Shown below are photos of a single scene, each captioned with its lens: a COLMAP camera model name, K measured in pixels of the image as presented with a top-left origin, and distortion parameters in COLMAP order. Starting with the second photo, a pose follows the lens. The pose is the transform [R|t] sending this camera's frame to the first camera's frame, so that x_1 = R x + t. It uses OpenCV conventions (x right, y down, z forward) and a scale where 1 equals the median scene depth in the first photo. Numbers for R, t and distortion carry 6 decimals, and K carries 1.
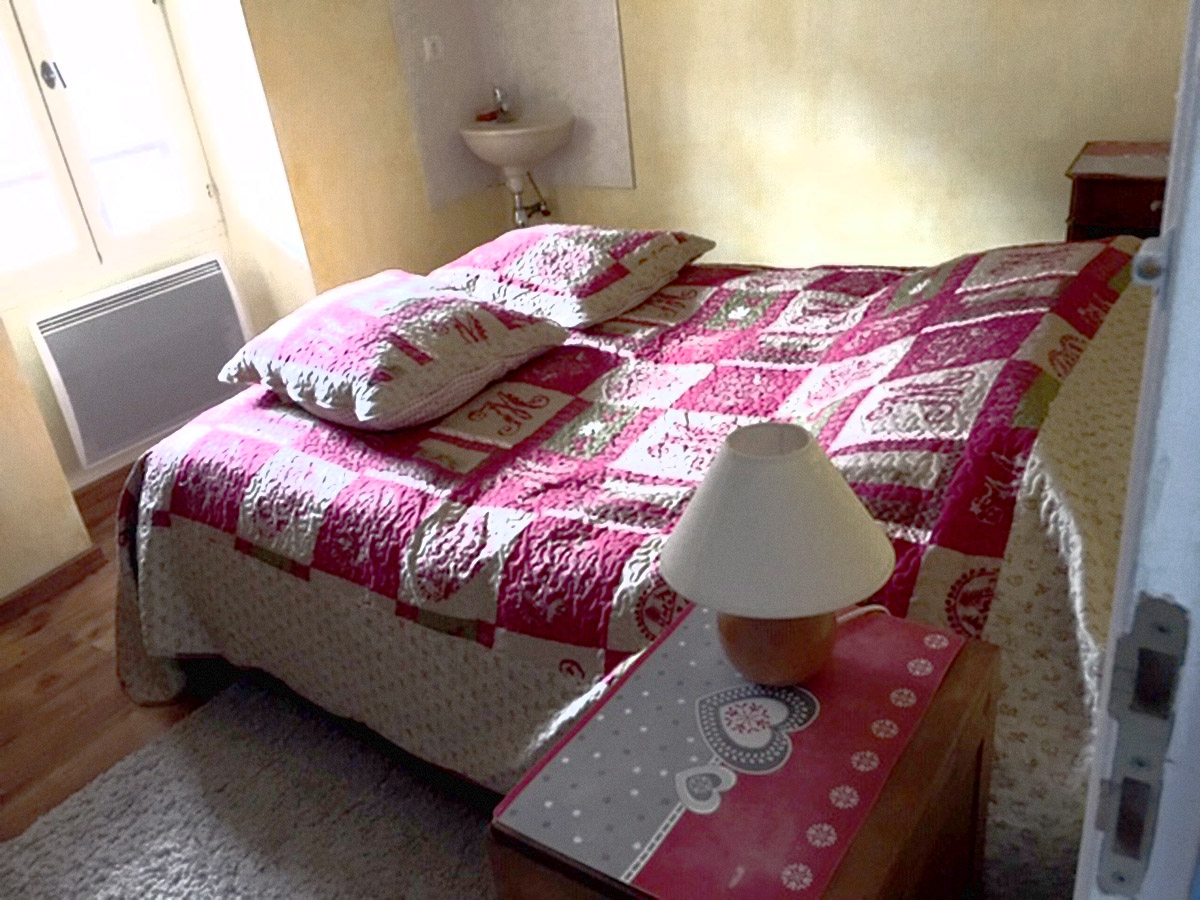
lens RADIAL K [[1019.3, 0, 600.0], [0, 1019.3, 450.0], [0, 0, 1]] dist [0.091915, -0.130381]
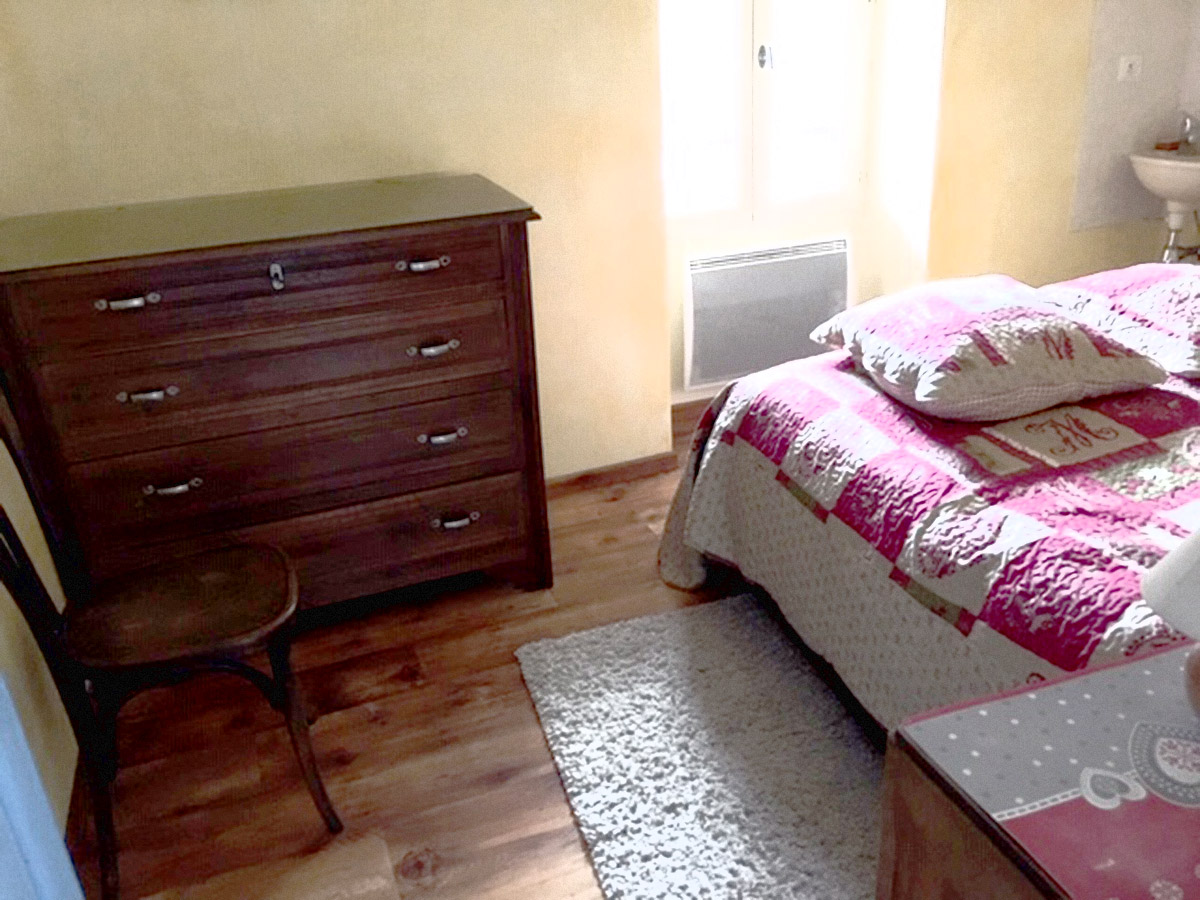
lens RADIAL K [[1019.3, 0, 600.0], [0, 1019.3, 450.0], [0, 0, 1]] dist [0.091915, -0.130381]
pose [[0.811620, 0.293854, -0.504899, 0.052279], [-0.297315, 0.951750, 0.075993, 0.037210], [0.502869, 0.088436, 0.859826, -0.079925]]
